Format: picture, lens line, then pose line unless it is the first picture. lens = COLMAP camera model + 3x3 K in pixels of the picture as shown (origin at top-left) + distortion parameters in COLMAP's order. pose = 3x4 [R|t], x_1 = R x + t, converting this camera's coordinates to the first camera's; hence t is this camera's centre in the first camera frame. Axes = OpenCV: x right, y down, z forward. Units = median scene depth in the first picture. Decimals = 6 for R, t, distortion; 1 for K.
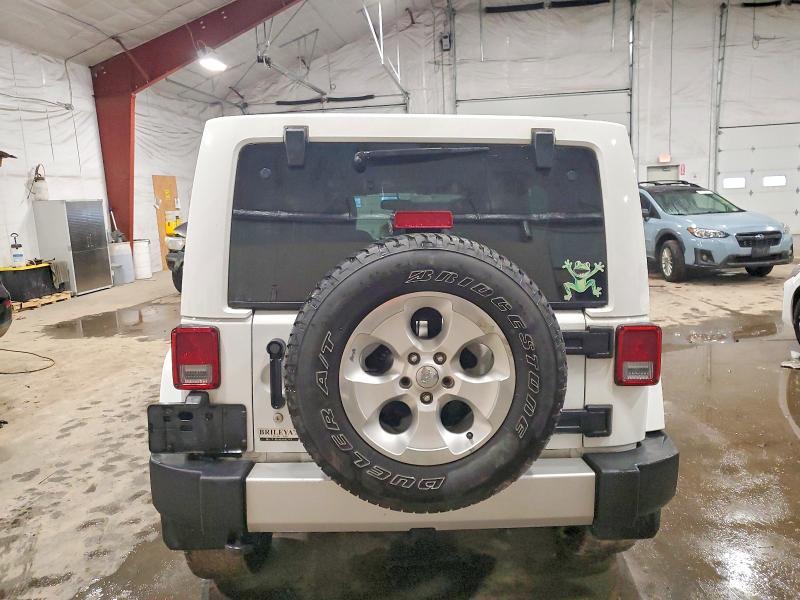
lens RADIAL K [[662.8, 0, 400.0], [0, 662.8, 300.0], [0, 0, 1]] dist [0.041251, -0.004973]
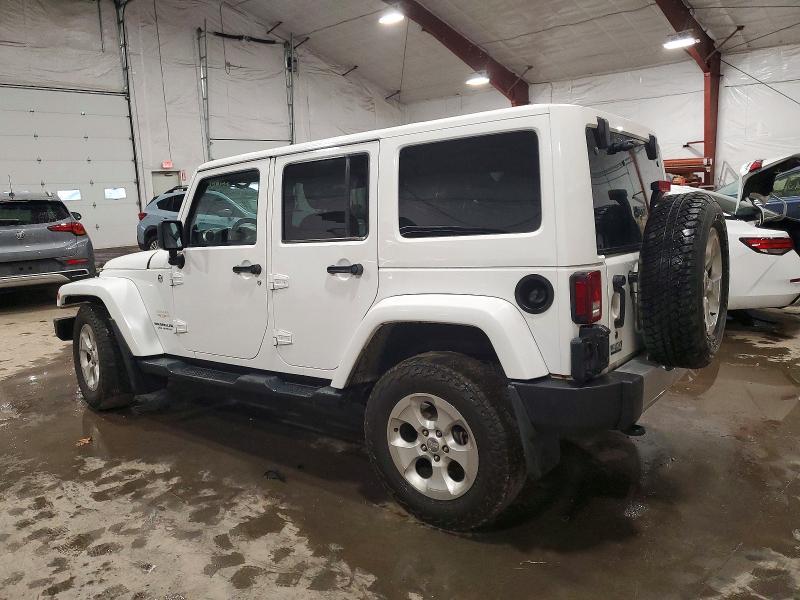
lens RADIAL K [[662.8, 0, 400.0], [0, 662.8, 300.0], [0, 0, 1]] dist [0.041251, -0.004973]
pose [[0.603563, -0.123421, 0.787705, -0.245251], [0.137883, 0.989219, 0.049344, -0.002054], [-0.785302, 0.078829, 0.614074, 0.088375]]
